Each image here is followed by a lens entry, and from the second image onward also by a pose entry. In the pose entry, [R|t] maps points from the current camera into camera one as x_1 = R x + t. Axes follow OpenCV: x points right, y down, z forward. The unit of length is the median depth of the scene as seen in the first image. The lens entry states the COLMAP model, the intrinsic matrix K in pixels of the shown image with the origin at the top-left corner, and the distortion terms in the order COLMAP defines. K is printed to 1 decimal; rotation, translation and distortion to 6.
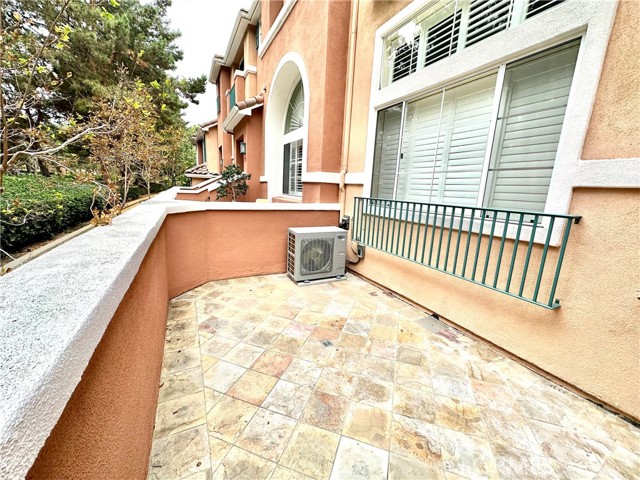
lens RADIAL K [[254.9, 0, 319.1], [0, 254.9, 243.2], [0, 0, 1]] dist [-0.002048, 0.000925]
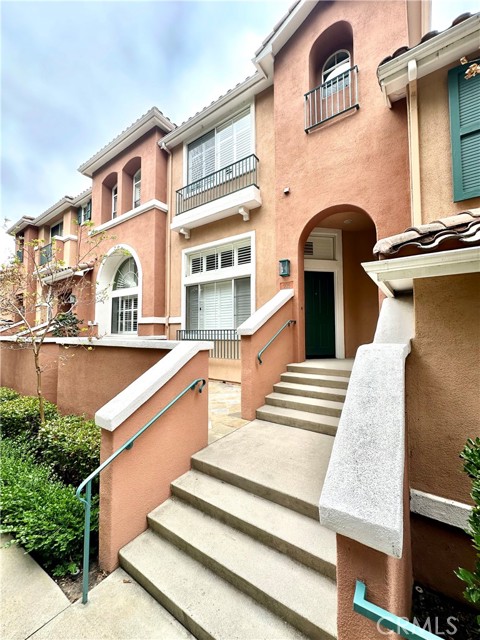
lens RADIAL K [[254.9, 0, 241.9], [0, 254.9, 321.9], [0, 0, 1]] dist [-0.002048, 0.000925]
pose [[0.884899, -0.024139, 0.465158, -0.256231], [0.137369, 0.967763, -0.211104, 0.180645], [-0.445067, 0.250704, 0.859688, -0.675000]]
